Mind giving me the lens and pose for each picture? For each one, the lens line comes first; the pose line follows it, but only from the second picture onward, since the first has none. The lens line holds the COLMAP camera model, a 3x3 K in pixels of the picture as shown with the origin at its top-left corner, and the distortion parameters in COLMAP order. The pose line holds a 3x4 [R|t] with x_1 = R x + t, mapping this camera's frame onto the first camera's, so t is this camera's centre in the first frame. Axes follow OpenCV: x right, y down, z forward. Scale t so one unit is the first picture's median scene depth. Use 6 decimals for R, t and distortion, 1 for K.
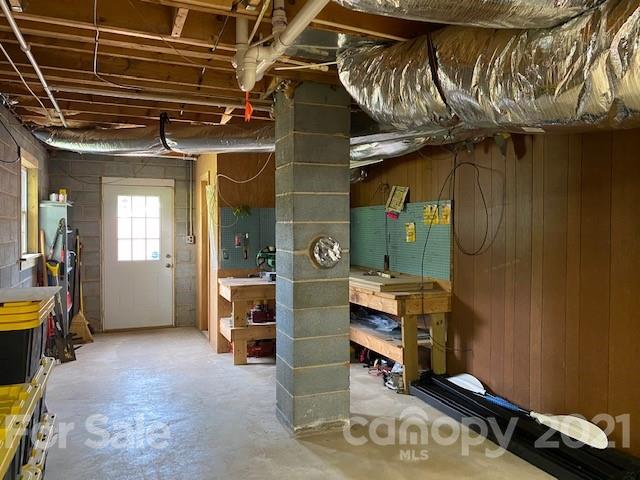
lens RADIAL K [[491.1, 0, 320.0], [0, 491.1, 240.0], [0, 0, 1]] dist [0.050499, -0.061072]
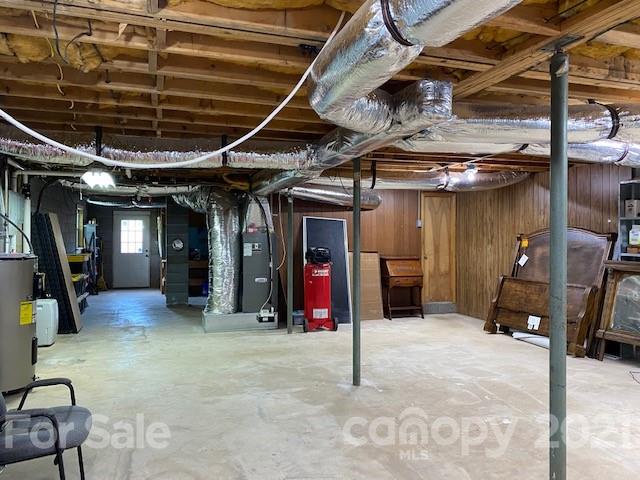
lens RADIAL K [[491.1, 0, 320.0], [0, 491.1, 240.0], [0, 0, 1]] dist [0.050499, -0.061072]
pose [[0.998833, 0.000702, -0.048298, 0.470574], [-0.001953, 0.999663, -0.025873, 0.039087], [0.048264, 0.025937, 0.998498, -0.912935]]
